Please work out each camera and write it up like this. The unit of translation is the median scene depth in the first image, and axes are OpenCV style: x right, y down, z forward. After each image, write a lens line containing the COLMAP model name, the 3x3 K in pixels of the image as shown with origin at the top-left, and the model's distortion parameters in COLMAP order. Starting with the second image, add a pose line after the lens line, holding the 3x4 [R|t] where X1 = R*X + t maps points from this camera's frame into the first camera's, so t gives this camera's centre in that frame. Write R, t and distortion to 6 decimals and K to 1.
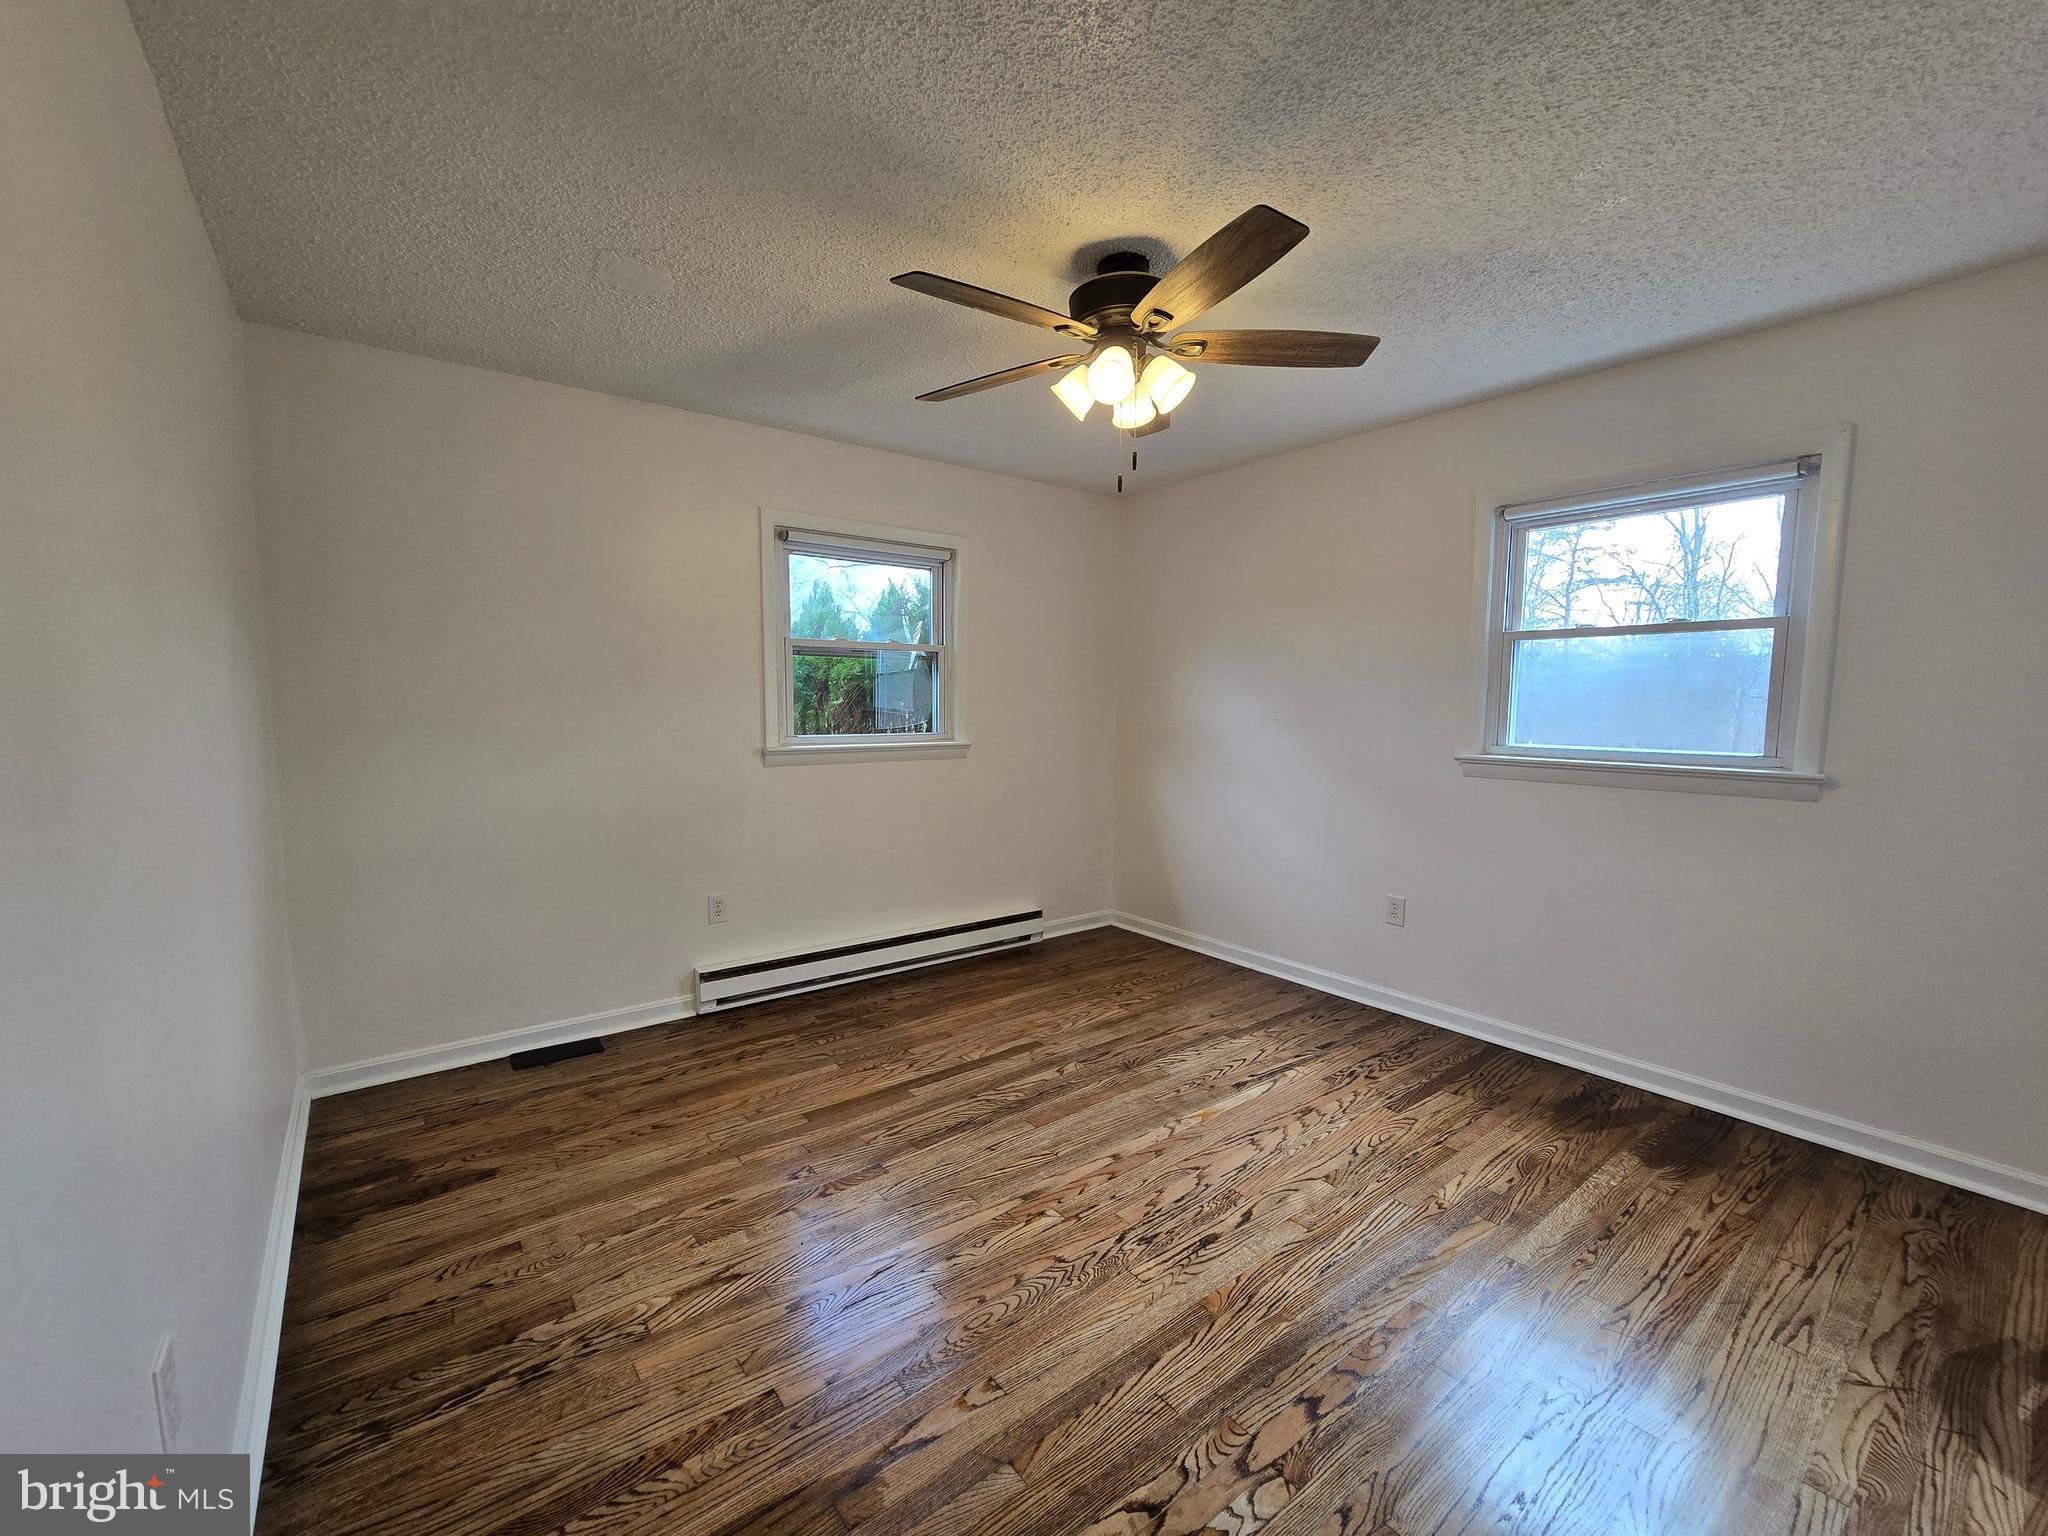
lens RADIAL K [[842.6, 0, 1031.7], [0, 842.6, 767.0], [0, 0, 1]] dist [-0.000718, -0.000681]
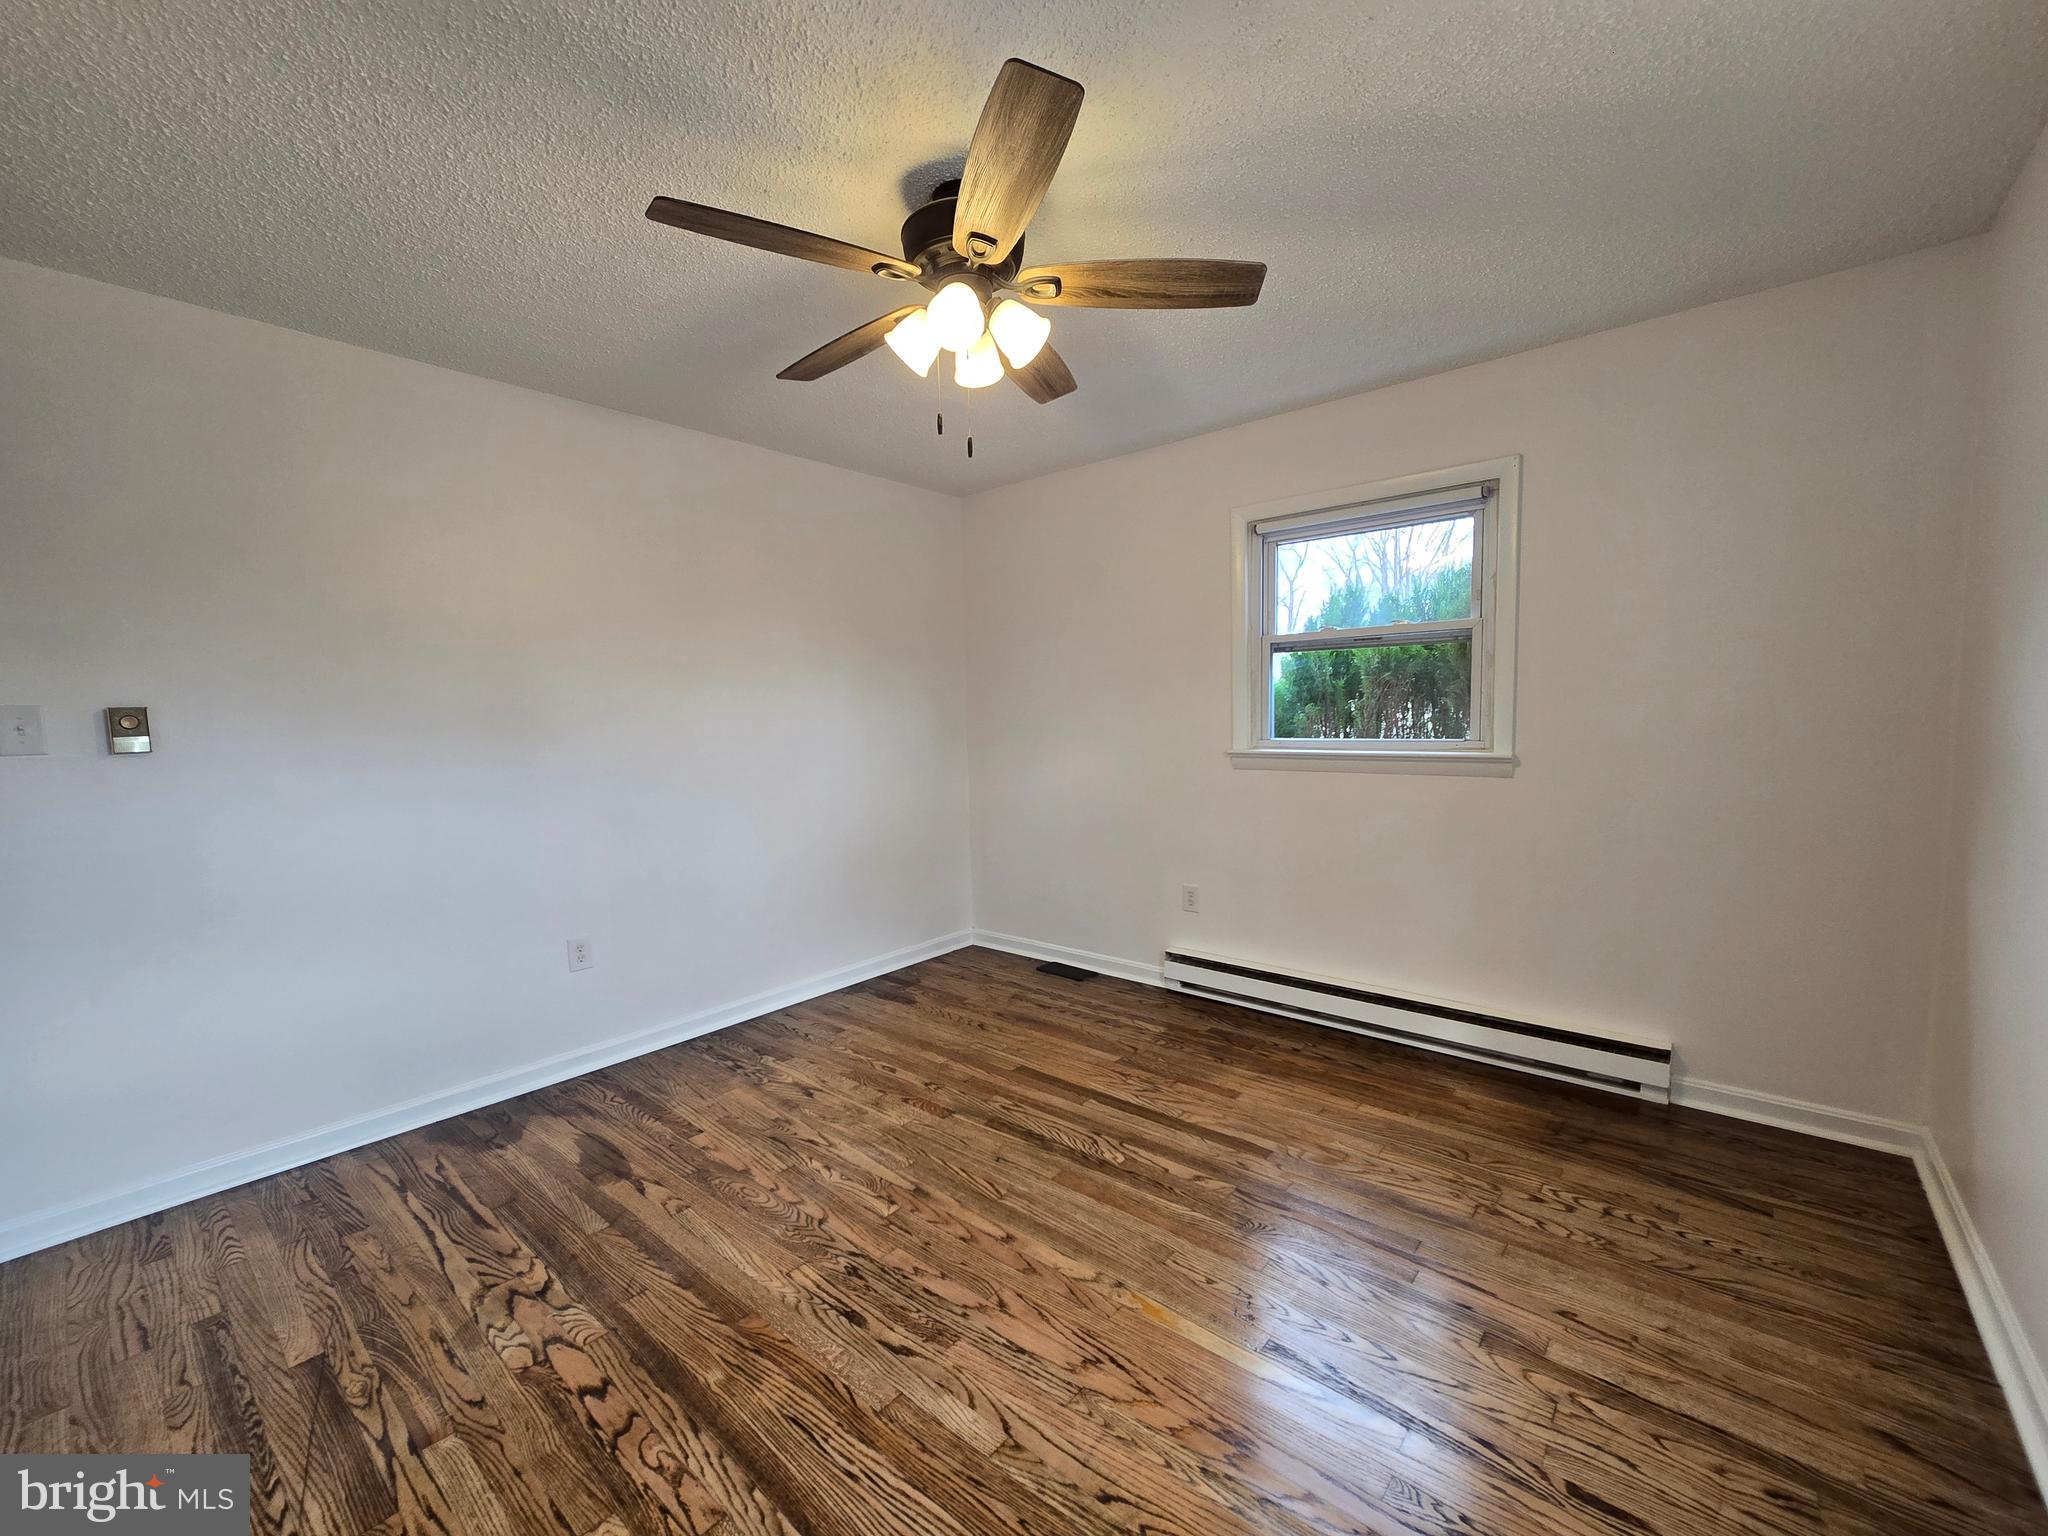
lens RADIAL K [[842.6, 0, 1012.8], [0, 842.6, 765.1], [0, 0, 1]] dist [-0.000718, -0.000681]
pose [[0.192124, 0.050783, -0.980056, 0.875035], [-0.059843, 0.997408, 0.039951, -0.040896], [0.979544, 0.050974, 0.194665, 0.793032]]
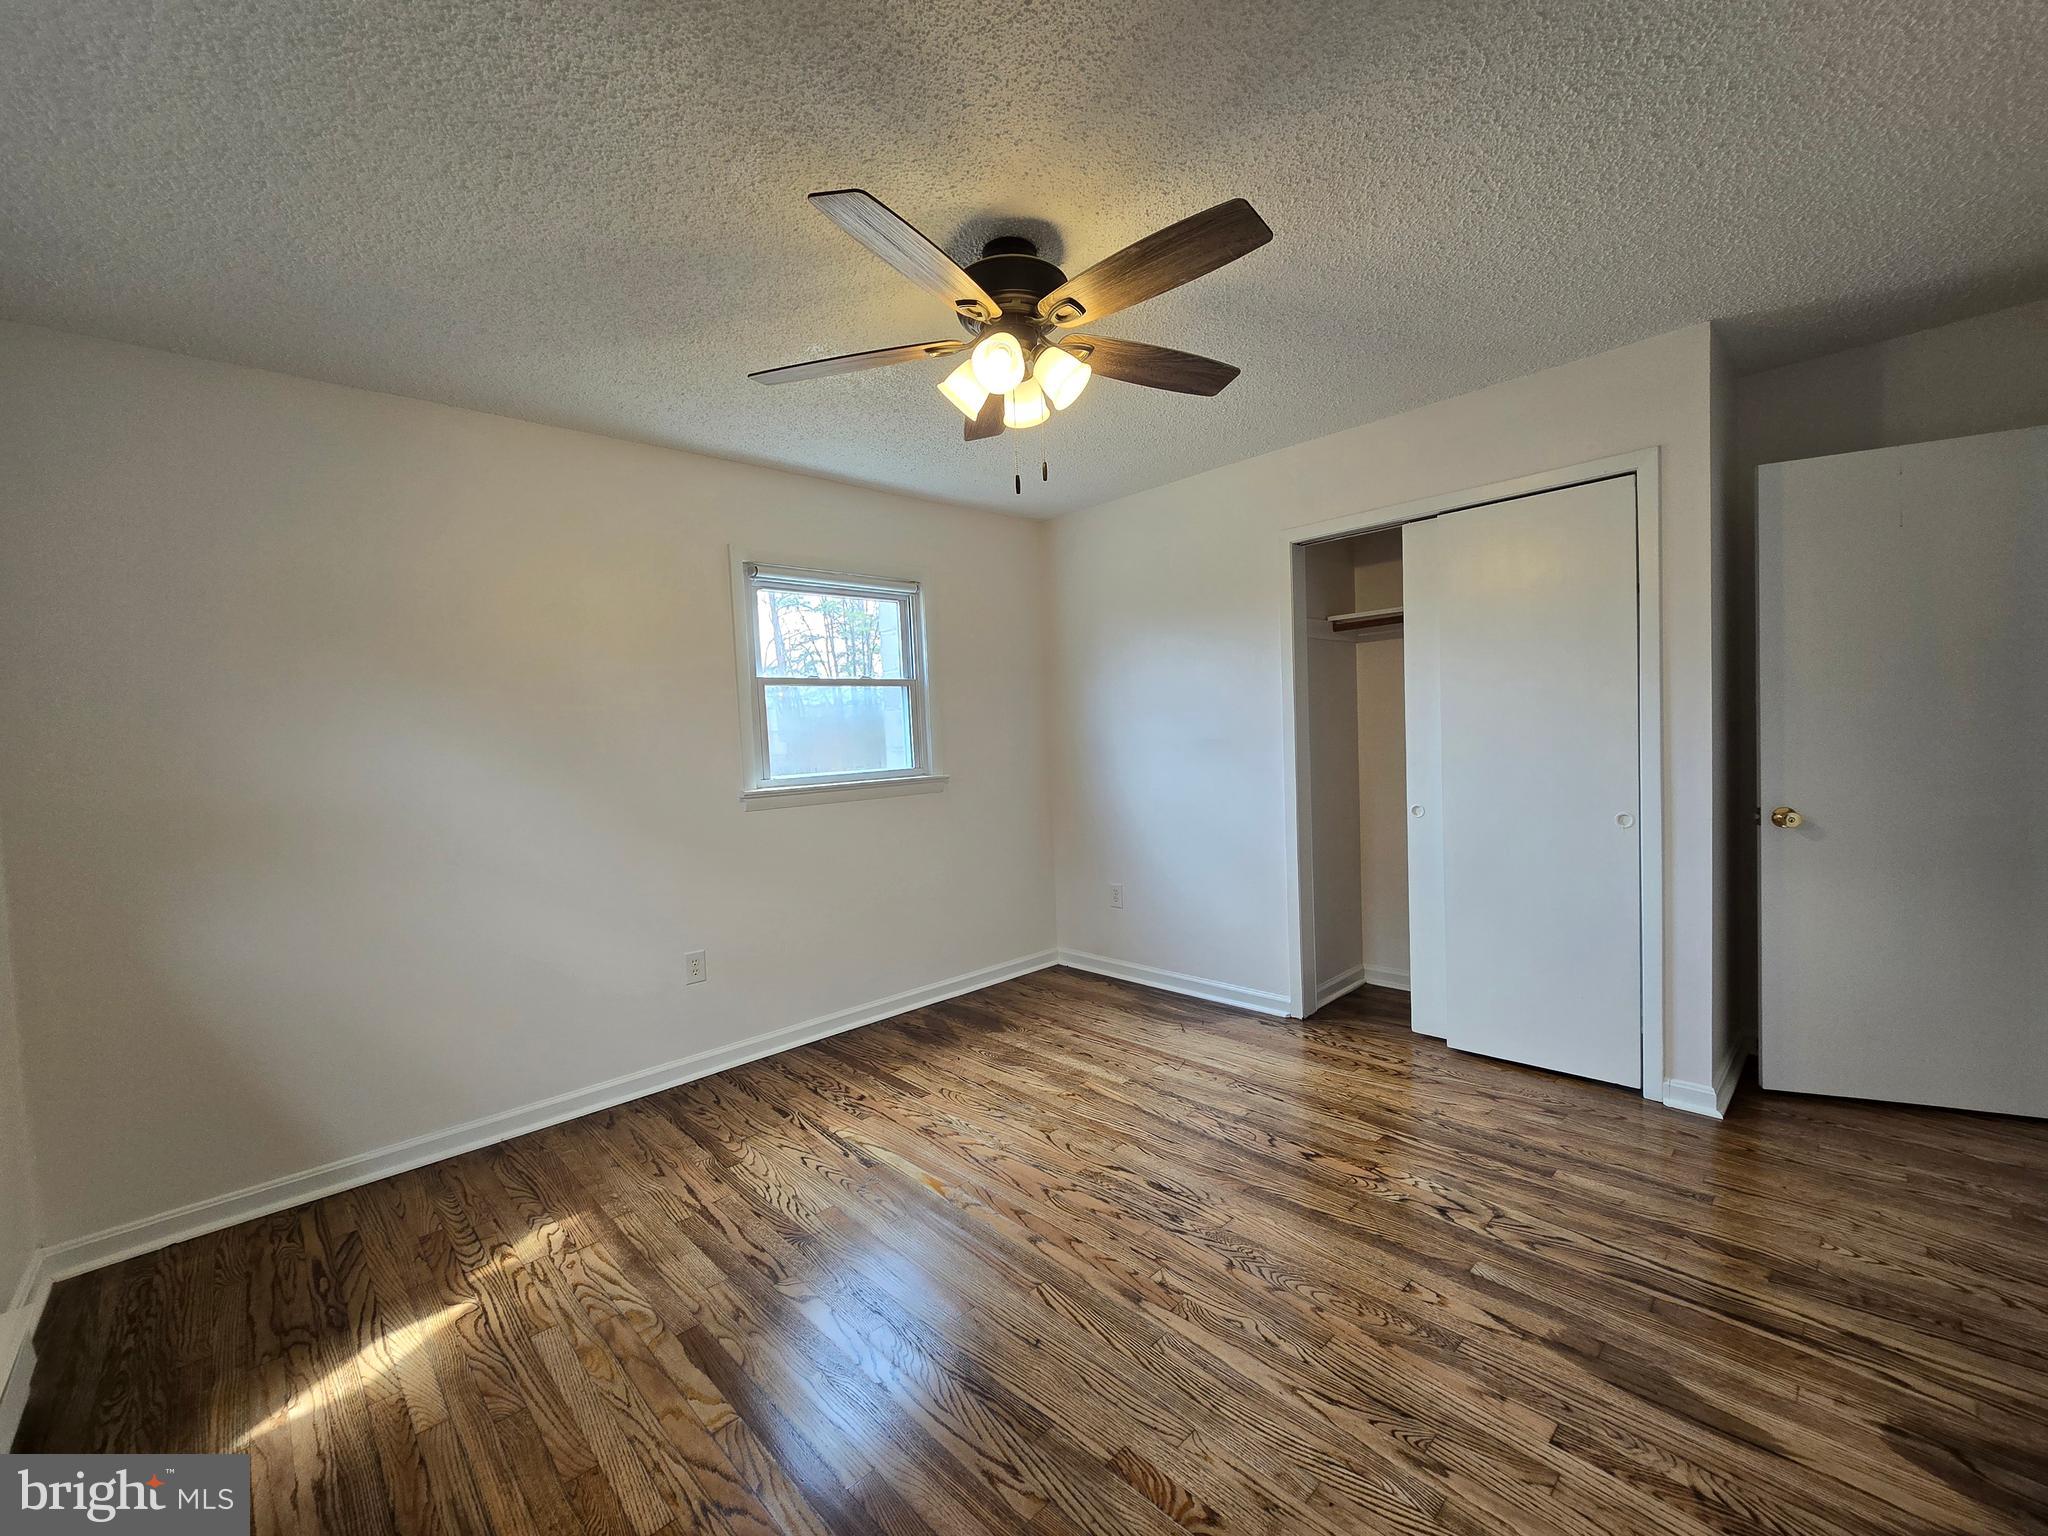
lens RADIAL K [[842.6, 0, 1009.9], [0, 842.6, 778.3], [0, 0, 1]] dist [-0.000718, -0.000681]
pose [[-0.088731, -0.051168, 0.994740, -0.725747], [0.128234, 0.989782, 0.062352, -0.069274], [-0.987767, 0.133092, -0.081263, 1.003616]]
